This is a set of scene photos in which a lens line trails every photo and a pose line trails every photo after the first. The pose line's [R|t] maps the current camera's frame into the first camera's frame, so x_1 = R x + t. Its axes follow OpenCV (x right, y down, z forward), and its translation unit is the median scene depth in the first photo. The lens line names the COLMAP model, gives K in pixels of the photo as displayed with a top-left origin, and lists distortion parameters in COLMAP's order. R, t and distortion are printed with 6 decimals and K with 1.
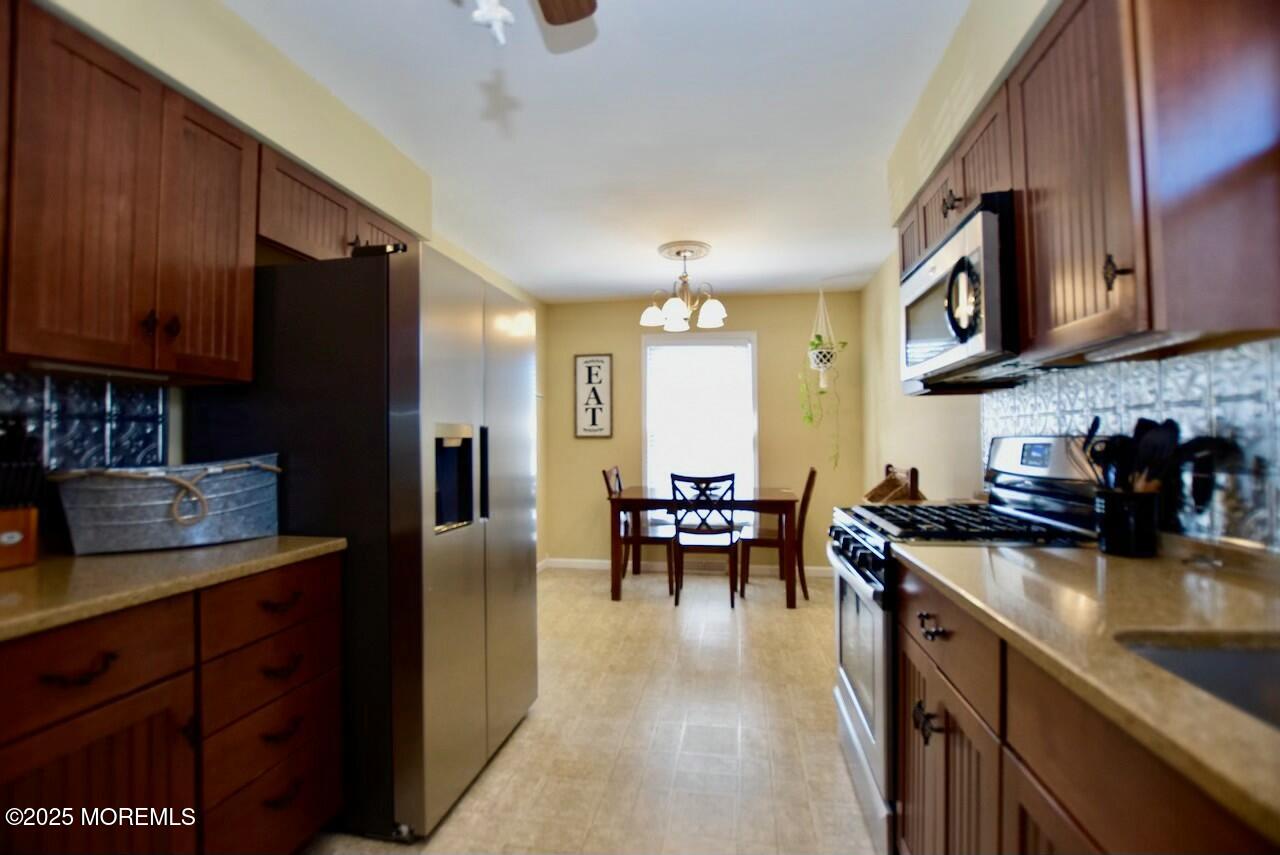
lens RADIAL K [[568.0, 0, 638.7], [0, 568.0, 428.4], [0, 0, 1]] dist [-0.031196, 0.001428]
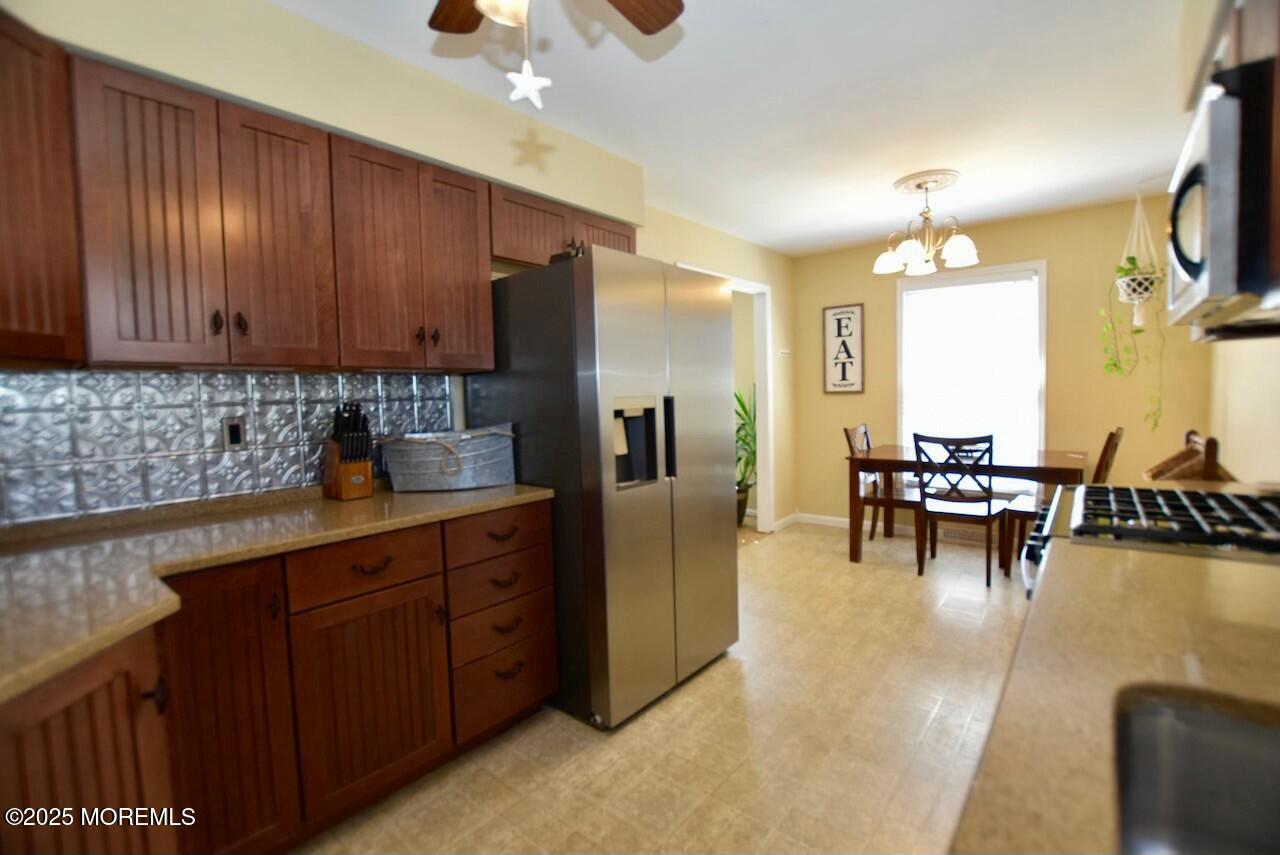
lens RADIAL K [[568.0, 0, 638.7], [0, 568.0, 428.4], [0, 0, 1]] dist [-0.031196, 0.001428]
pose [[0.869359, 0.010715, -0.494065, 0.250704], [0.033663, 0.996159, 0.080838, -0.036153], [0.493033, -0.086909, 0.865659, -0.010682]]
